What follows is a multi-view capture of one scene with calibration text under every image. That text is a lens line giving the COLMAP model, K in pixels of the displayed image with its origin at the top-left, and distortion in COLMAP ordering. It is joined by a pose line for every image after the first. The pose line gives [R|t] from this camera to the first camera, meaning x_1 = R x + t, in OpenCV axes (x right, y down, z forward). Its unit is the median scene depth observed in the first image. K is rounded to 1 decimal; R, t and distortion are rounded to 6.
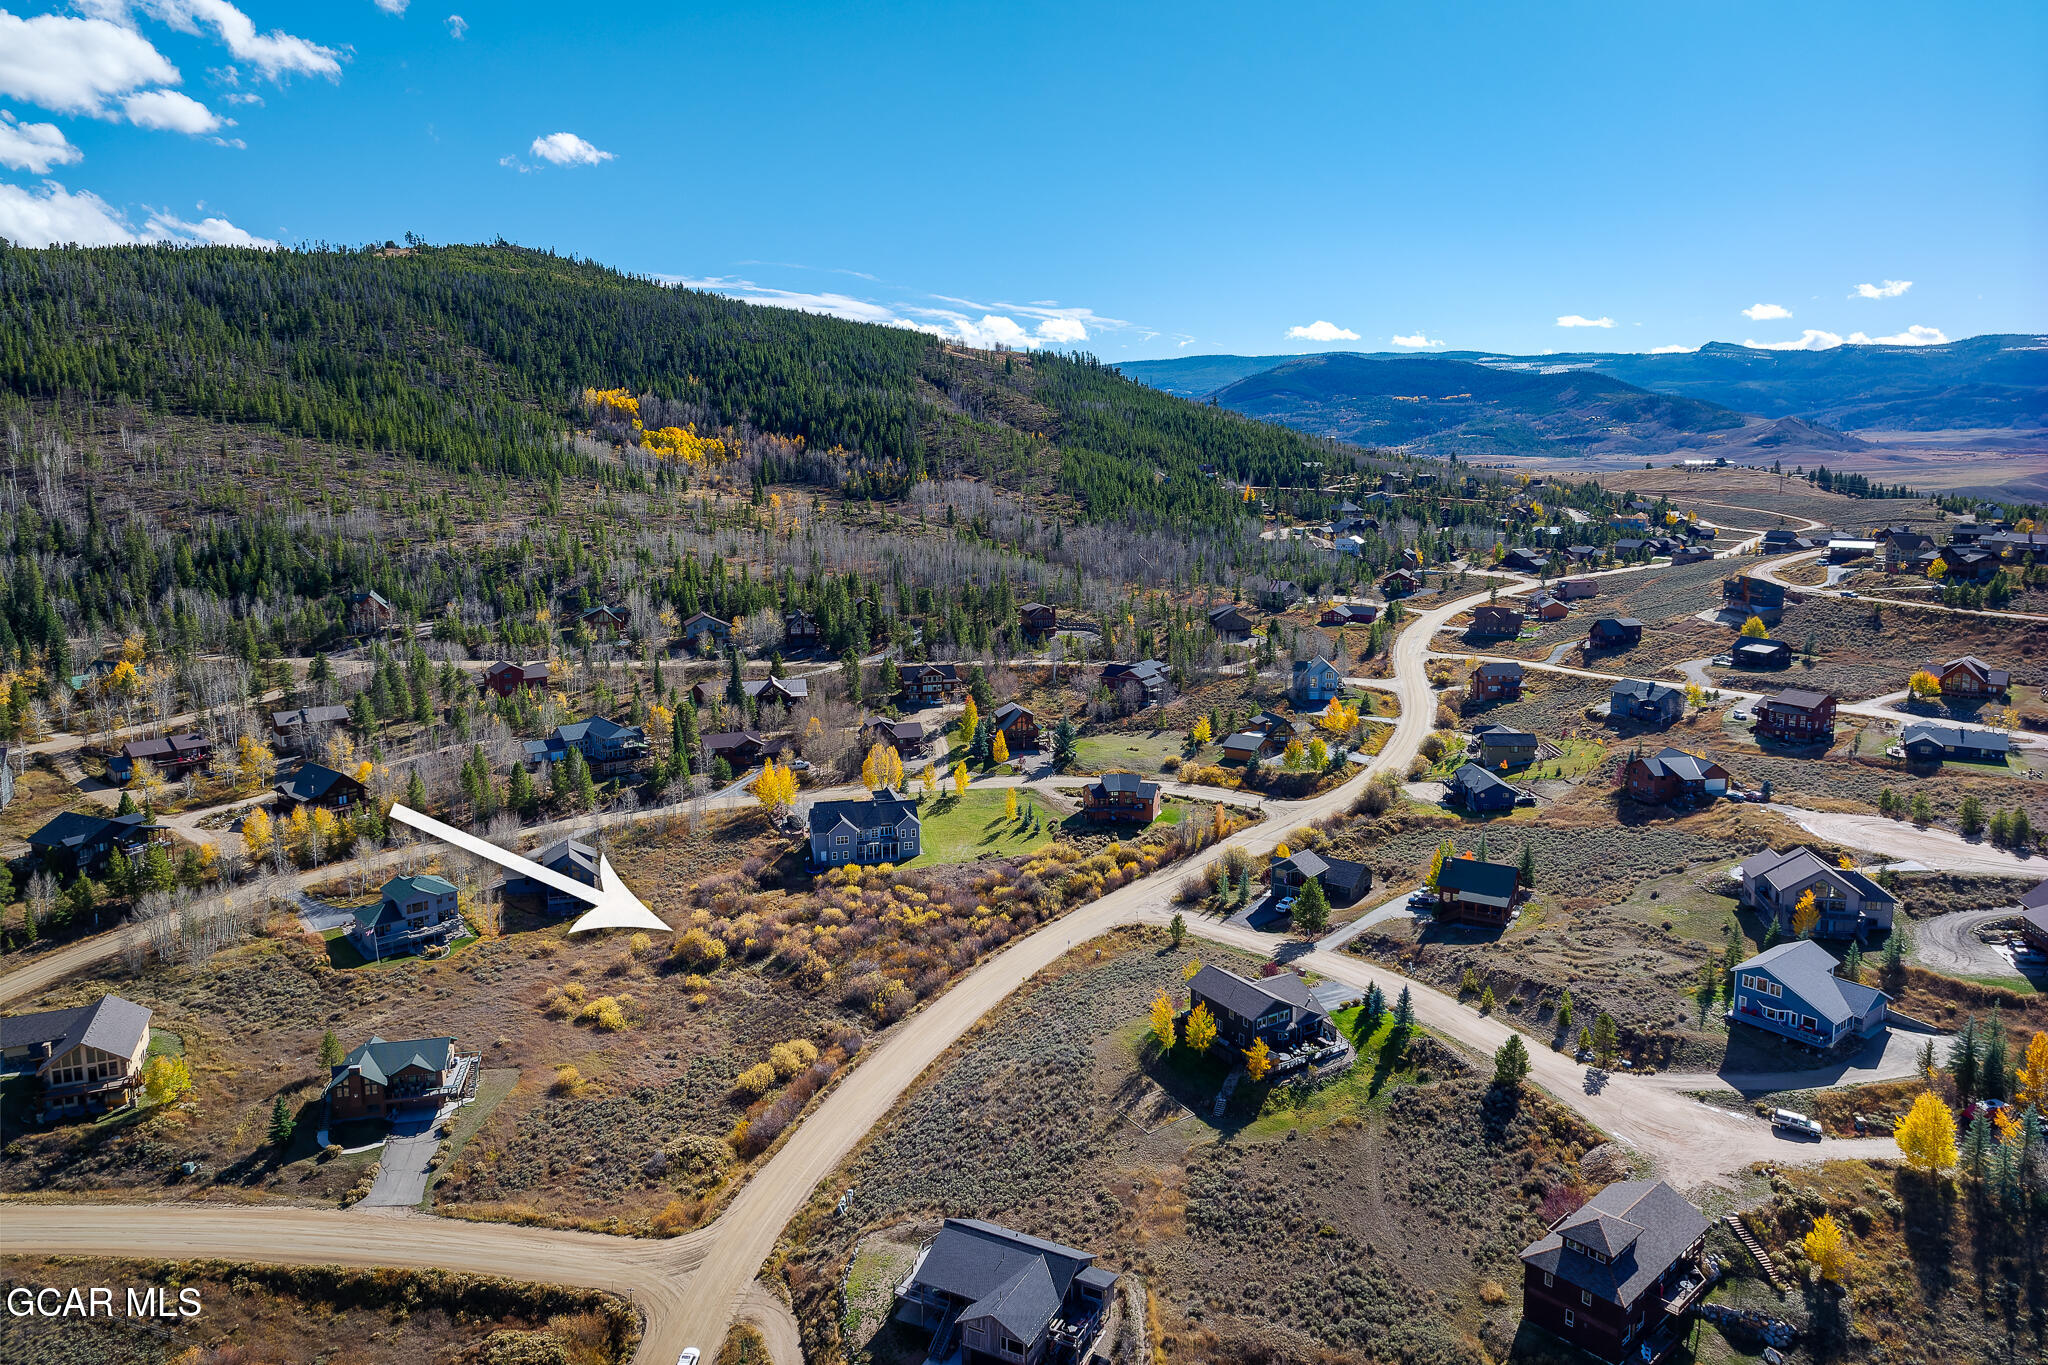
lens RADIAL K [[1355.9, 0, 1031.1], [0, 1355.9, 616.2], [0, 0, 1]] dist [-0.002155, 0.000353]
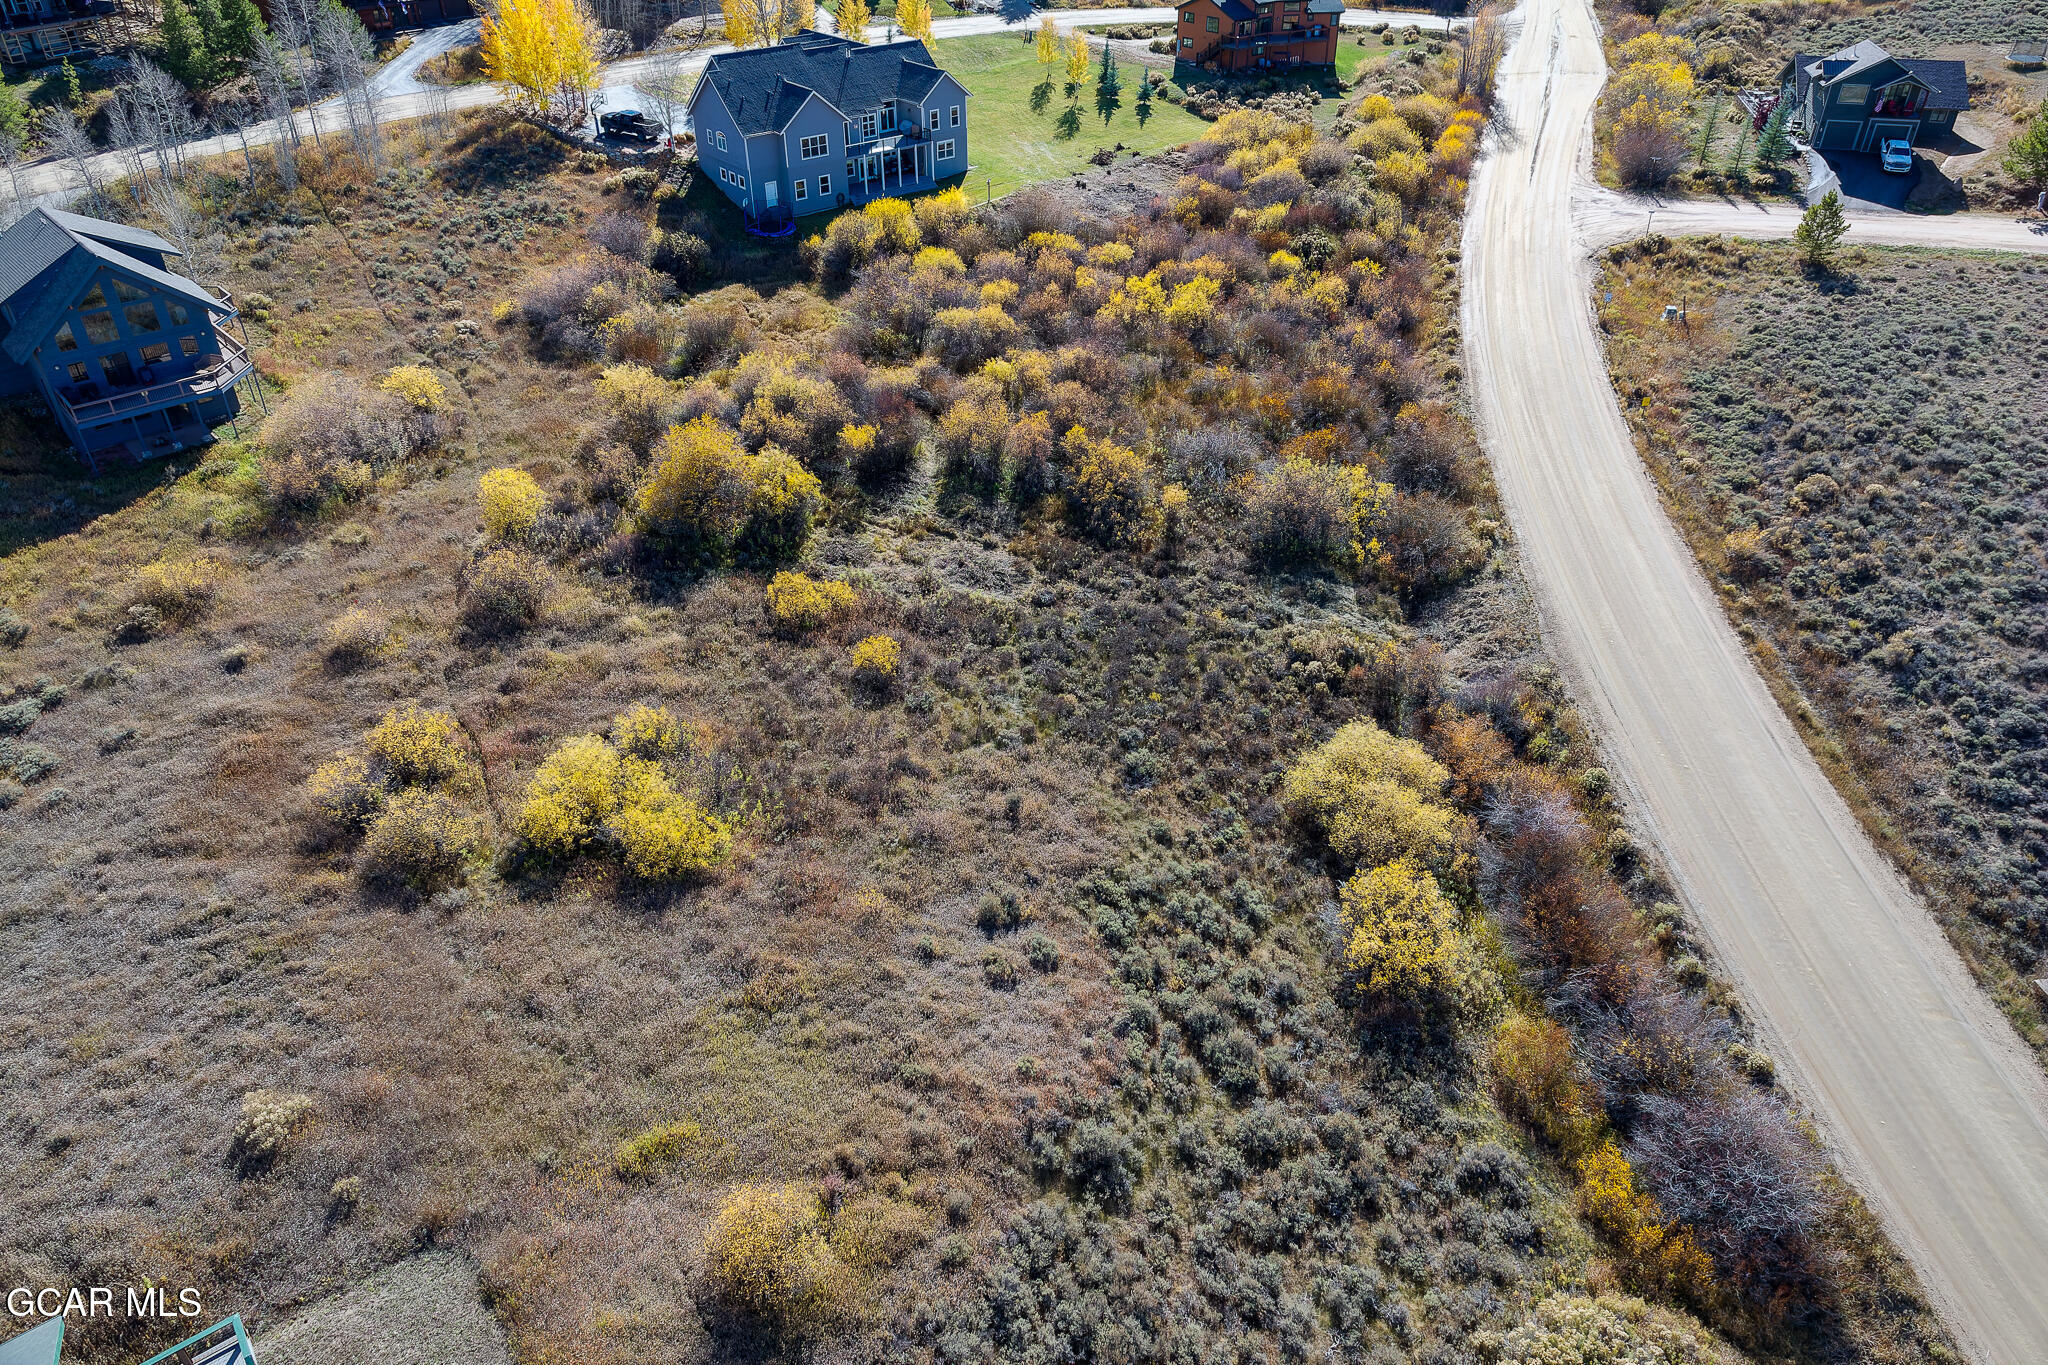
lens RADIAL K [[1355.9, 0, 1031.1], [0, 1355.9, 616.2], [0, 0, 1]] dist [-0.002155, 0.000353]
pose [[0.917008, -0.218469, 0.333719, -0.285019], [0.053581, 0.896548, 0.439693, 0.137001], [-0.395254, -0.385321, 0.833848, 0.689594]]
